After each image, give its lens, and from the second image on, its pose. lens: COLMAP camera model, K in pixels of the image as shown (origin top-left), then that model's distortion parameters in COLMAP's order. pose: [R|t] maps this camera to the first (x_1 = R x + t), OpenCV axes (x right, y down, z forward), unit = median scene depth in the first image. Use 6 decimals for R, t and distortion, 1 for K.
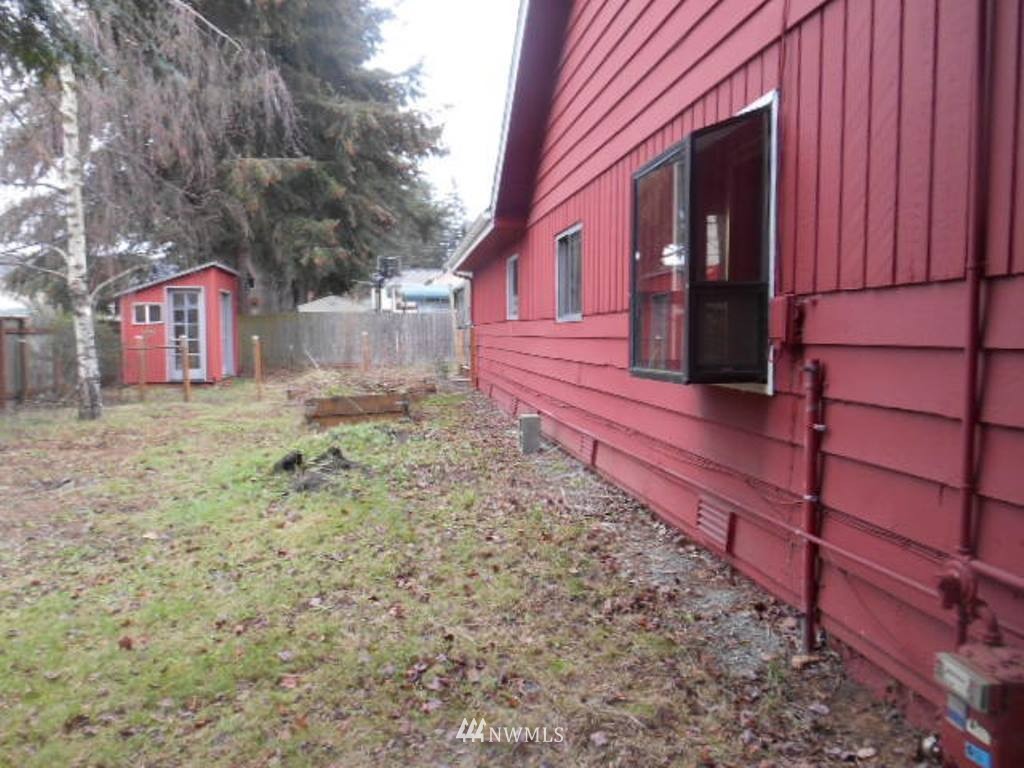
lens RADIAL K [[798.6, 0, 512.6], [0, 798.6, 387.0], [0, 0, 1]] dist [-0.022284, 0.017187]
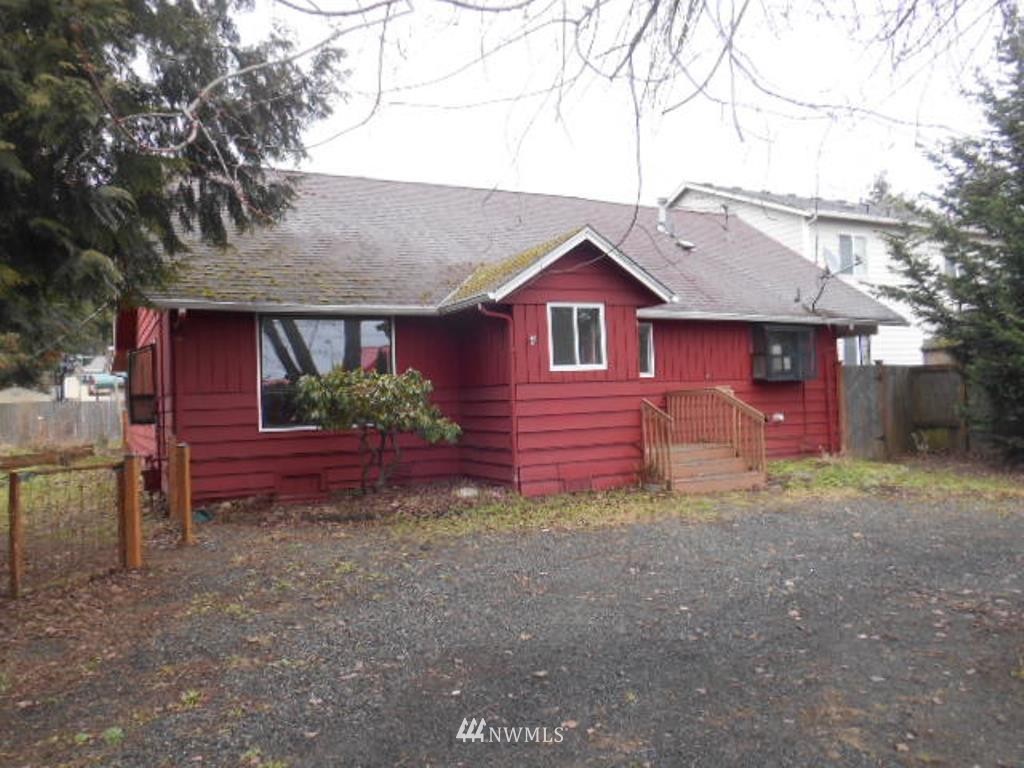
lens RADIAL K [[798.6, 0, 511.5], [0, 798.6, 382.3], [0, 0, 1]] dist [-0.022284, 0.017187]
pose [[0.943794, -0.020998, 0.329866, 0.057590], [0.055038, 0.994031, -0.094197, 0.019791], [-0.325920, 0.107057, 0.939316, -0.246658]]
